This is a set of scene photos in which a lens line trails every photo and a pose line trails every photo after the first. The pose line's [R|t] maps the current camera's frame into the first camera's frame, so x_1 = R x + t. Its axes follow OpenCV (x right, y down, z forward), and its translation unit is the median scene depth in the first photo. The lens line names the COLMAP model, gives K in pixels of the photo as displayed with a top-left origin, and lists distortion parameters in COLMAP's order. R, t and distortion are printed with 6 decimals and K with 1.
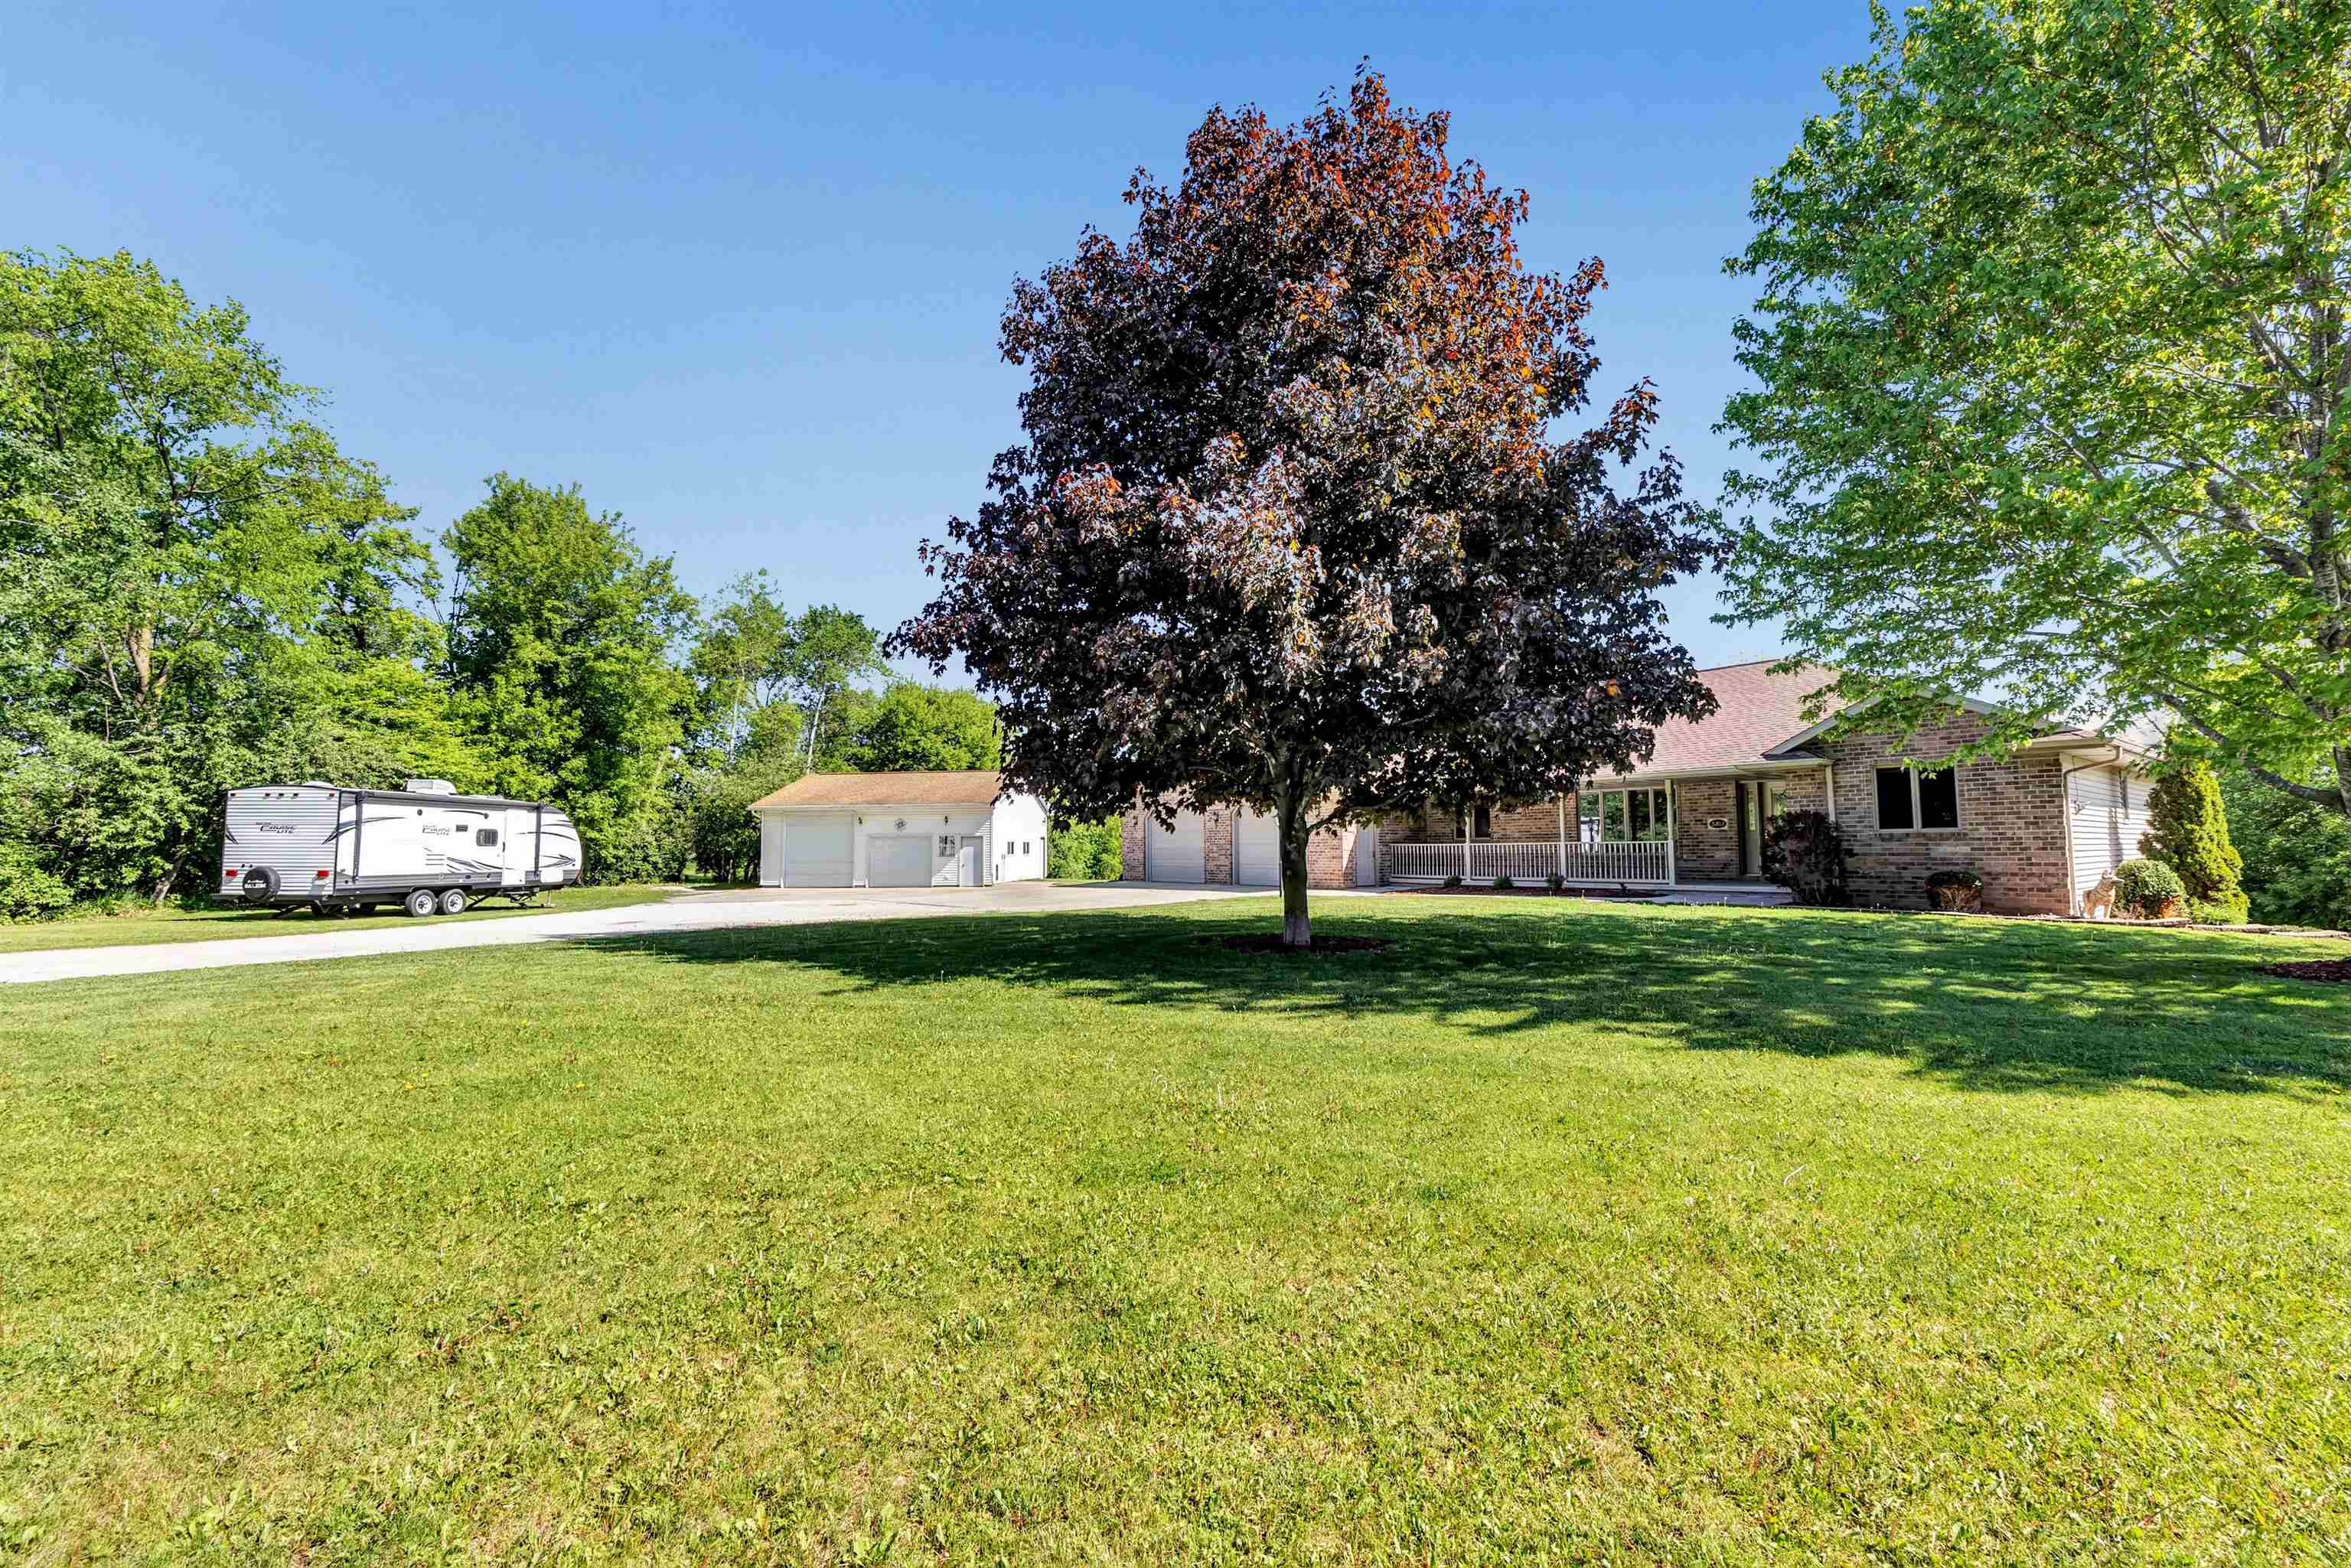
lens RADIAL K [[947.7, 0, 1167.0], [0, 947.7, 785.3], [0, 0, 1]] dist [-0.004124, 0.000725]
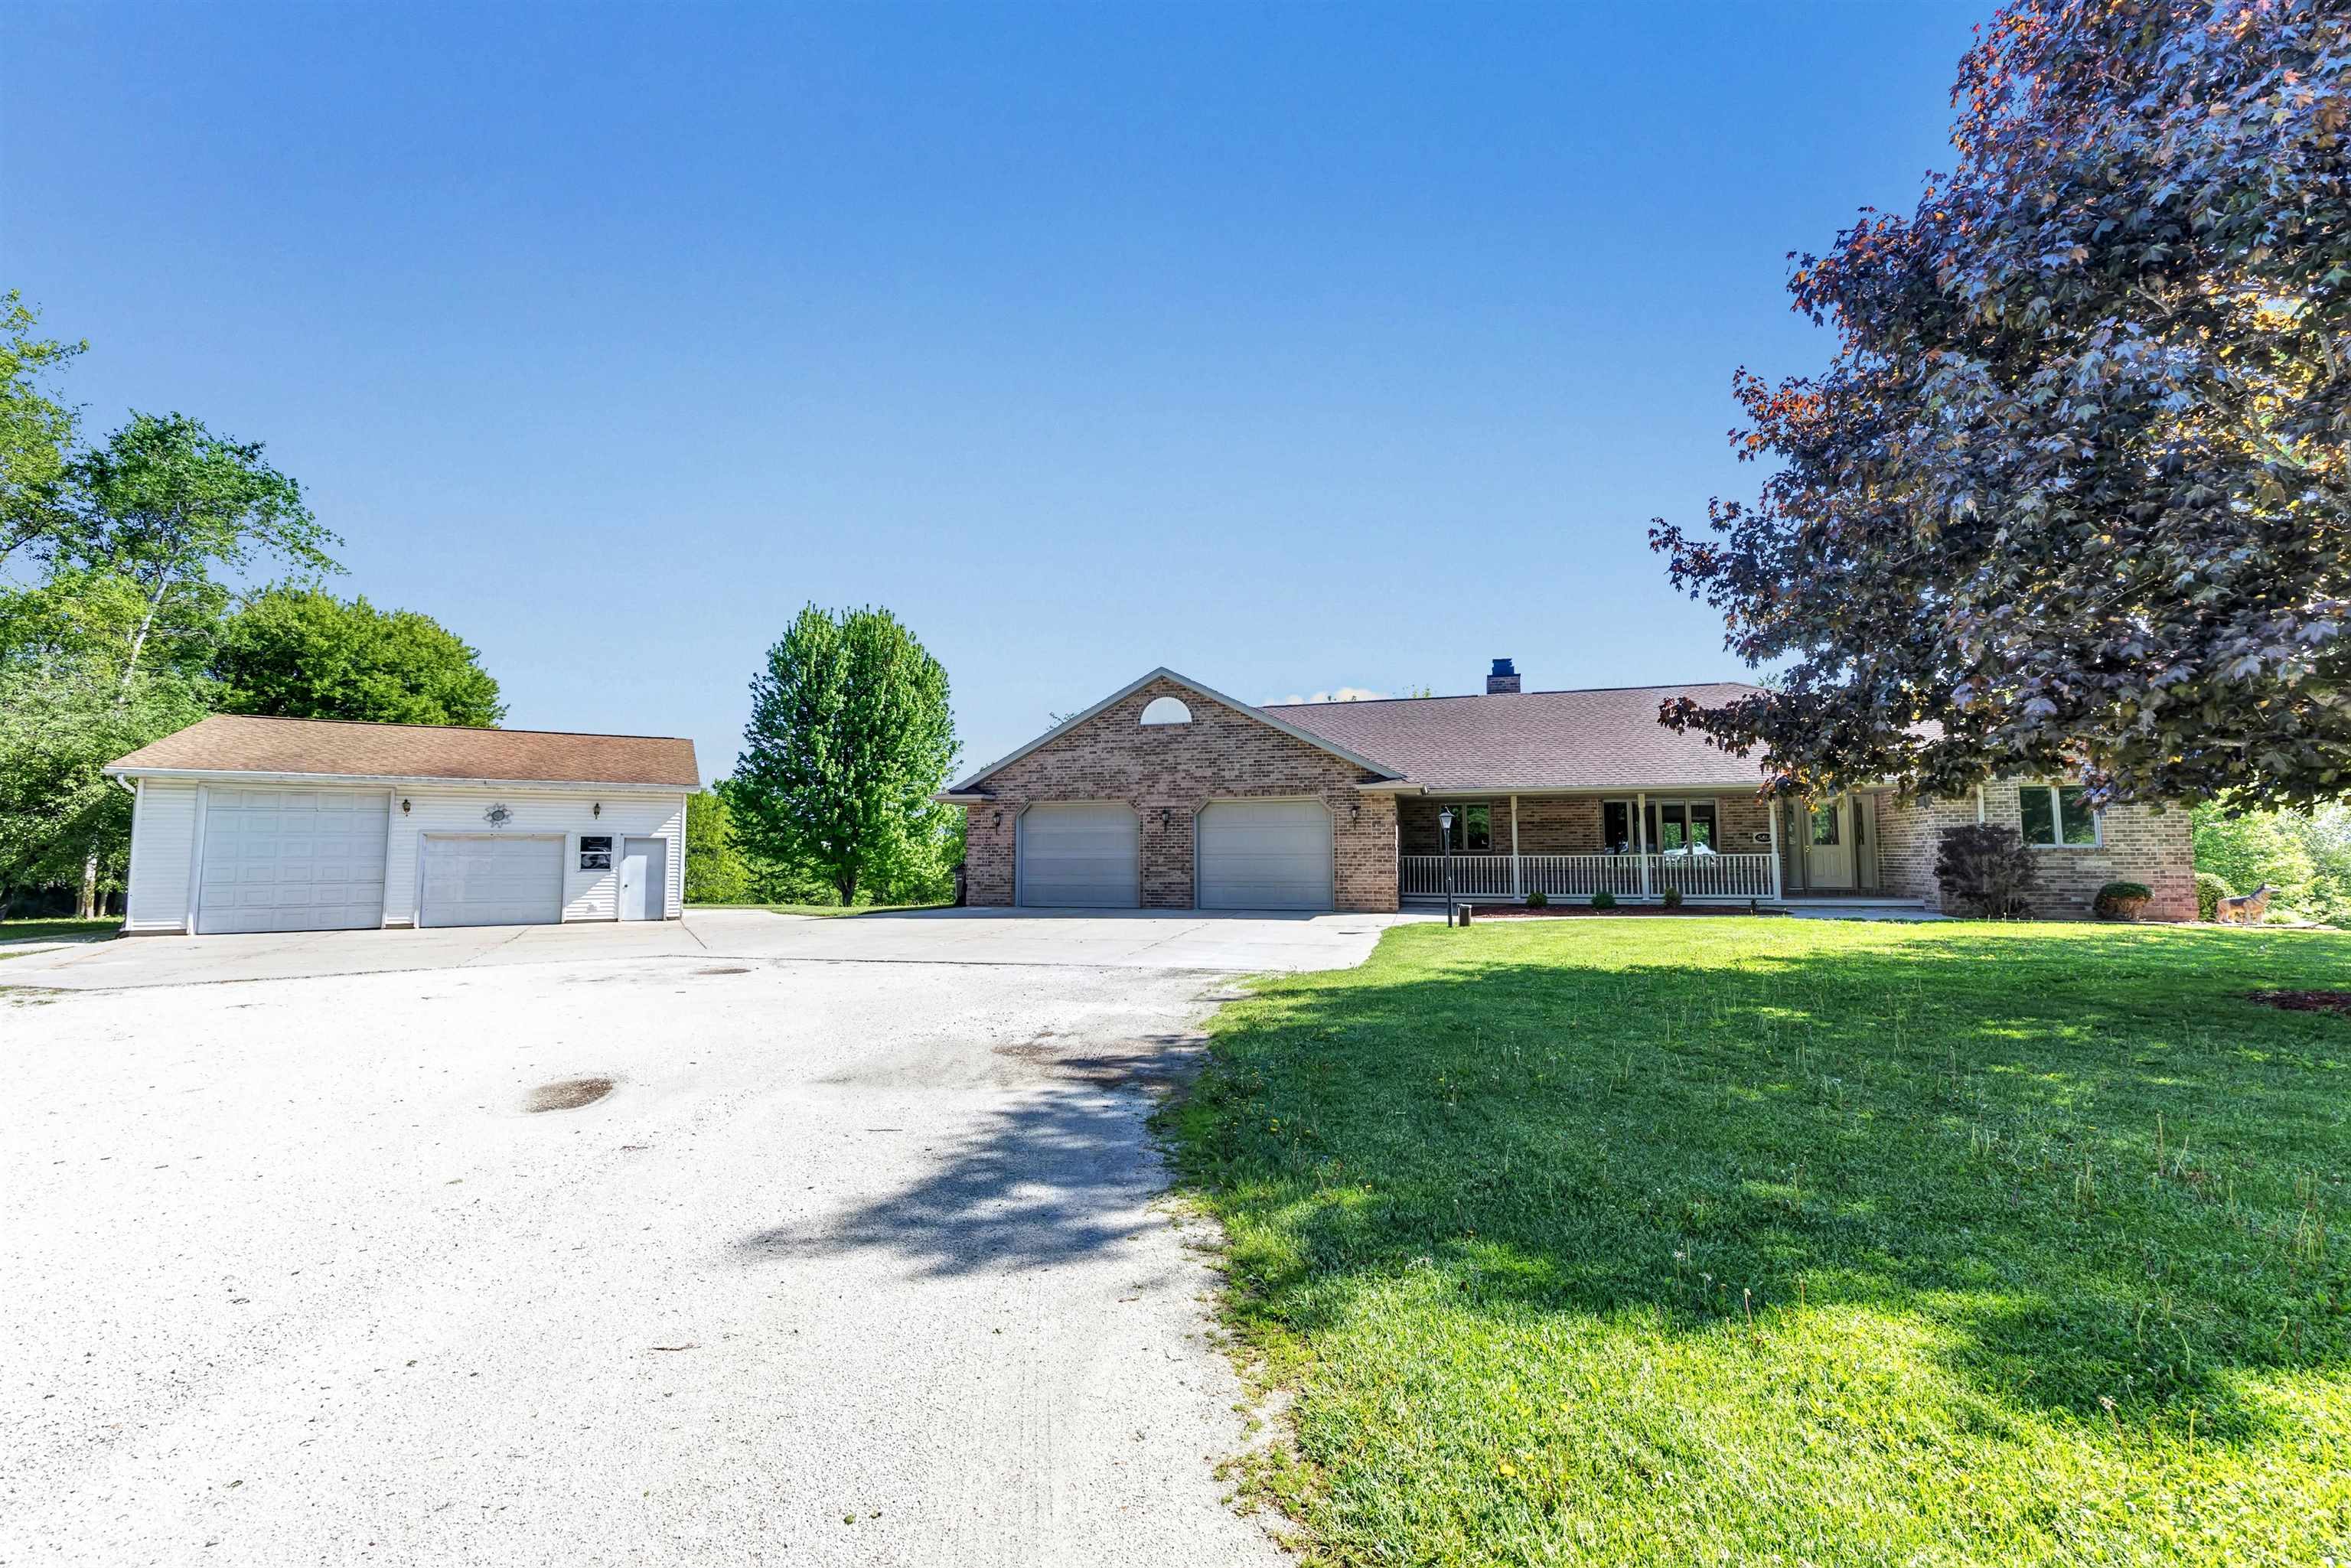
lens RADIAL K [[947.7, 0, 1168.5], [0, 947.7, 791.2], [0, 0, 1]] dist [-0.004124, 0.000725]
pose [[0.816851, 0.046048, 0.575008, -0.496764], [-0.041866, 0.998912, -0.020520, 0.038973], [-0.575328, -0.007312, 0.817890, 0.547506]]
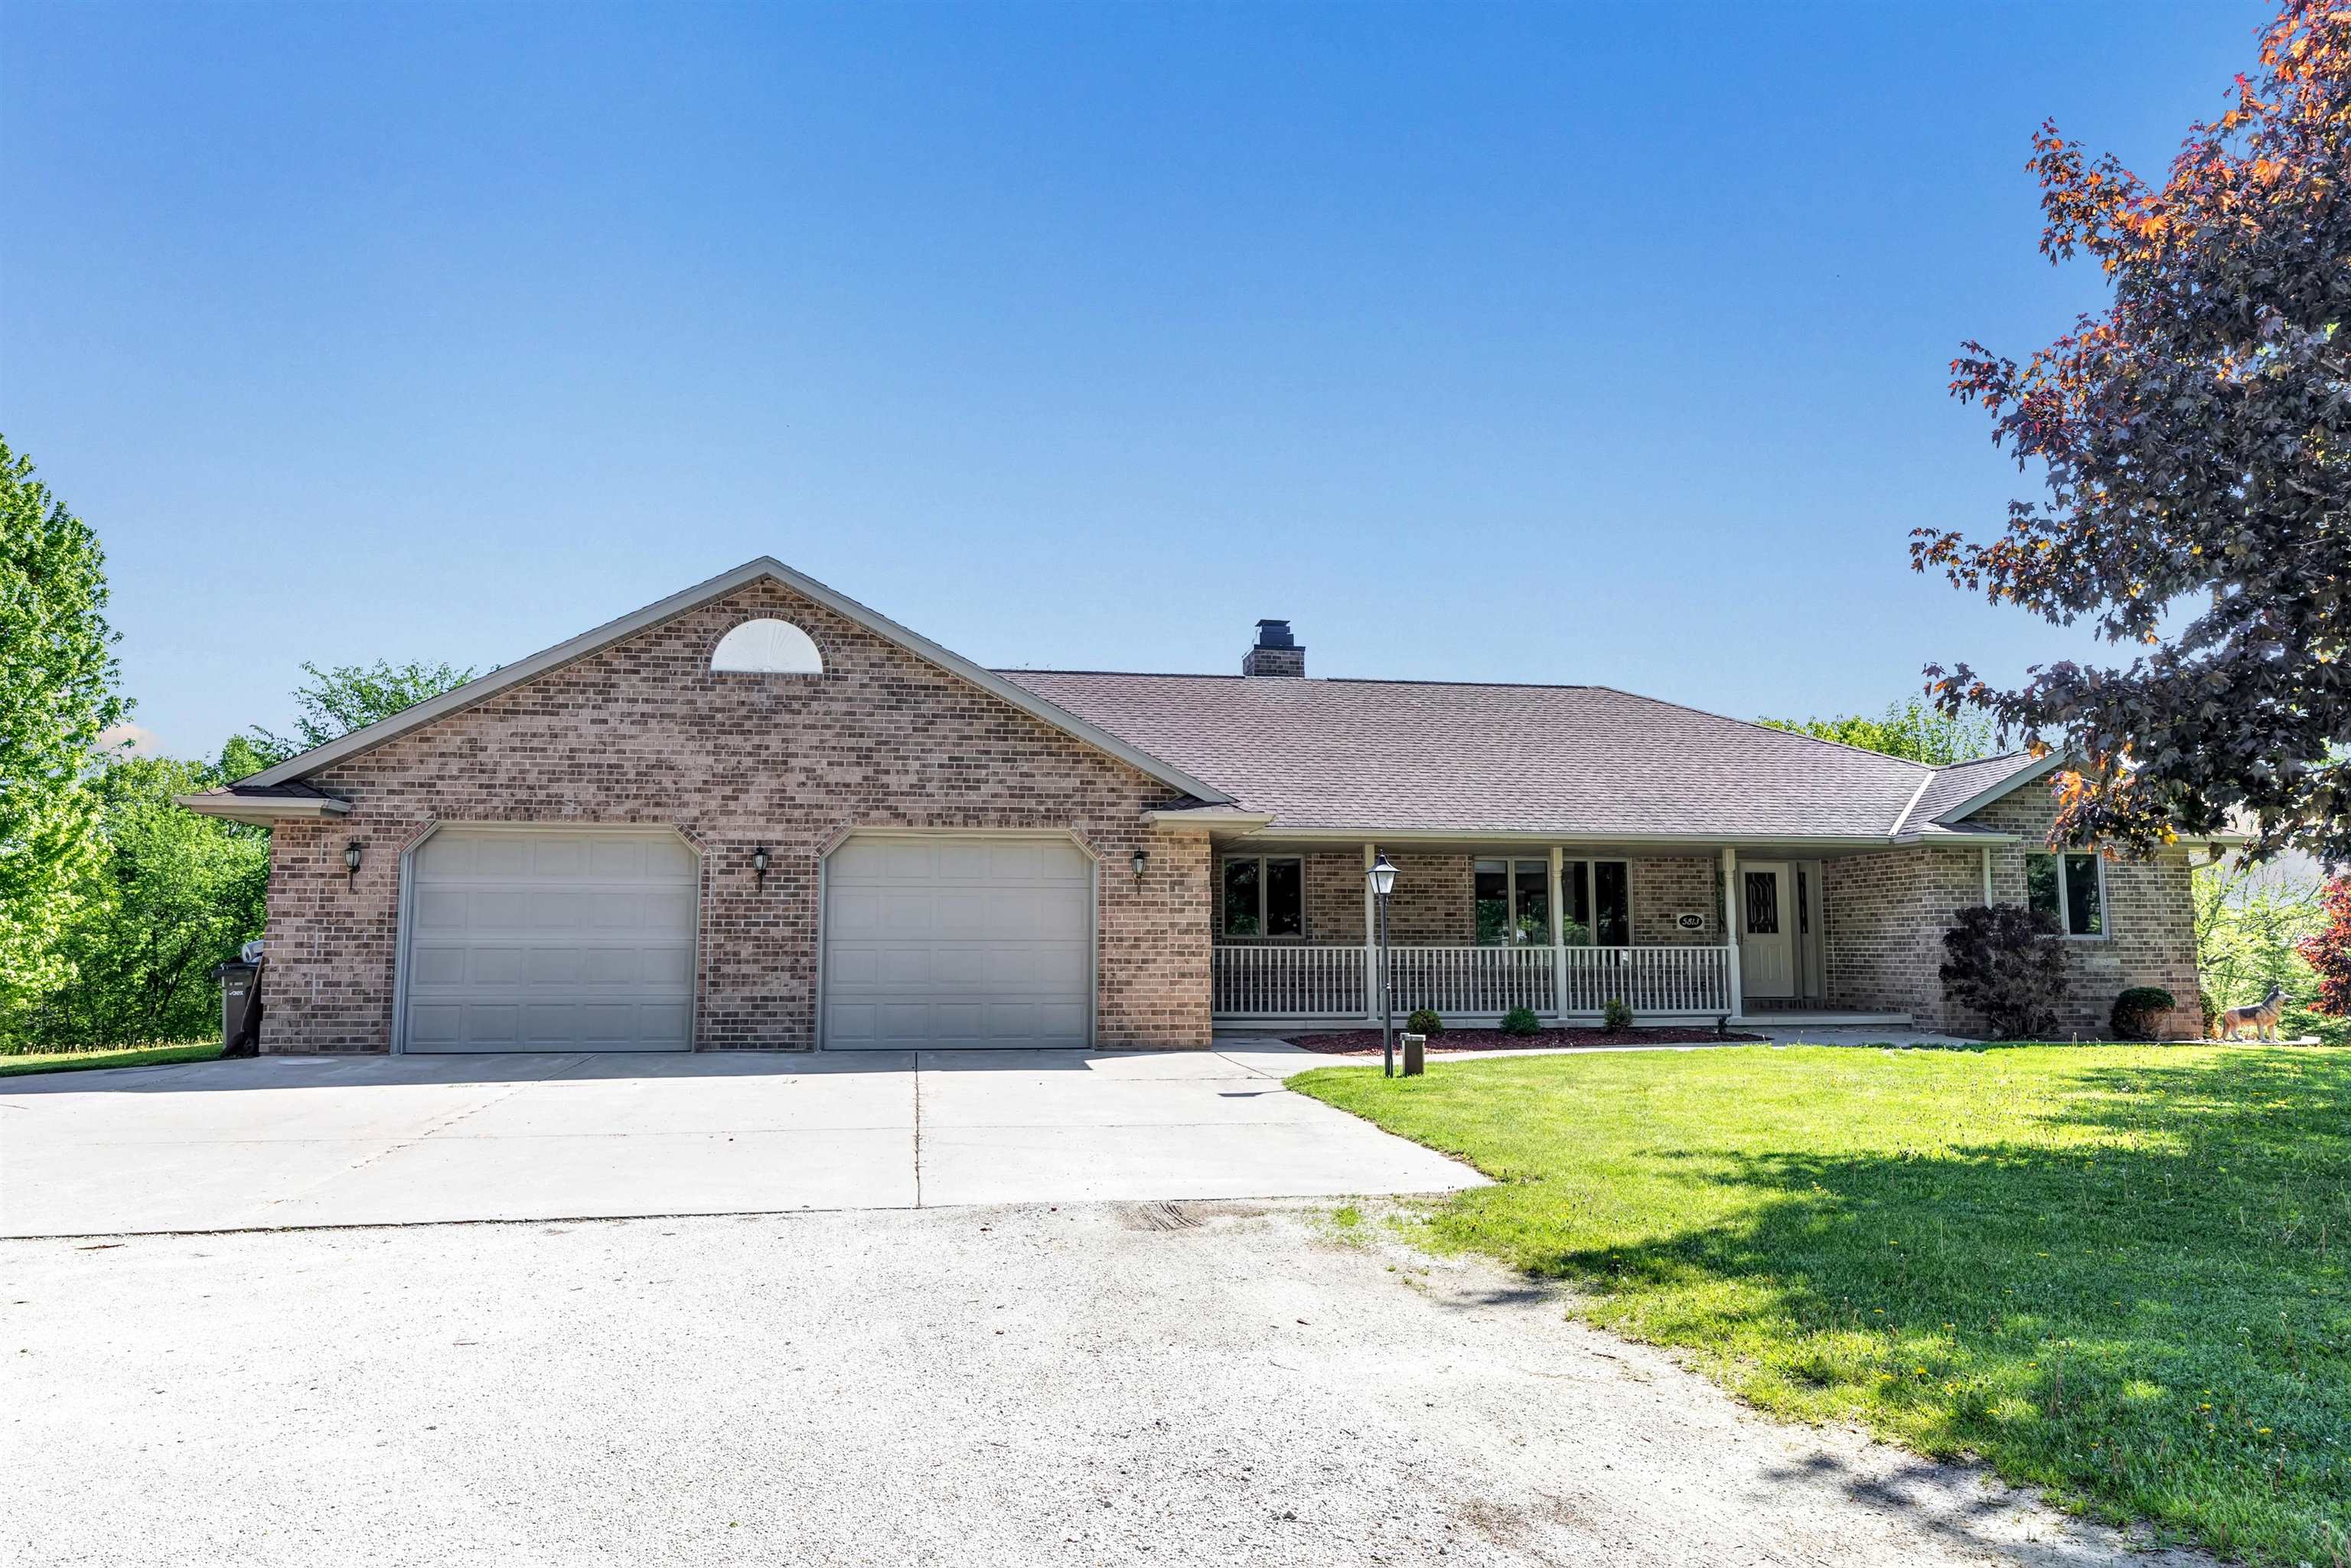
lens RADIAL K [[1516.8, 0, 1179.5], [0, 1516.8, 782.8], [0, 0, 1]] dist [0.003415, -0.009470]
pose [[0.486082, 0.106110, 0.867447, -0.500210], [-0.063795, 0.994261, -0.085874, 0.058296], [-0.871581, -0.013597, 0.490062, 0.794103]]
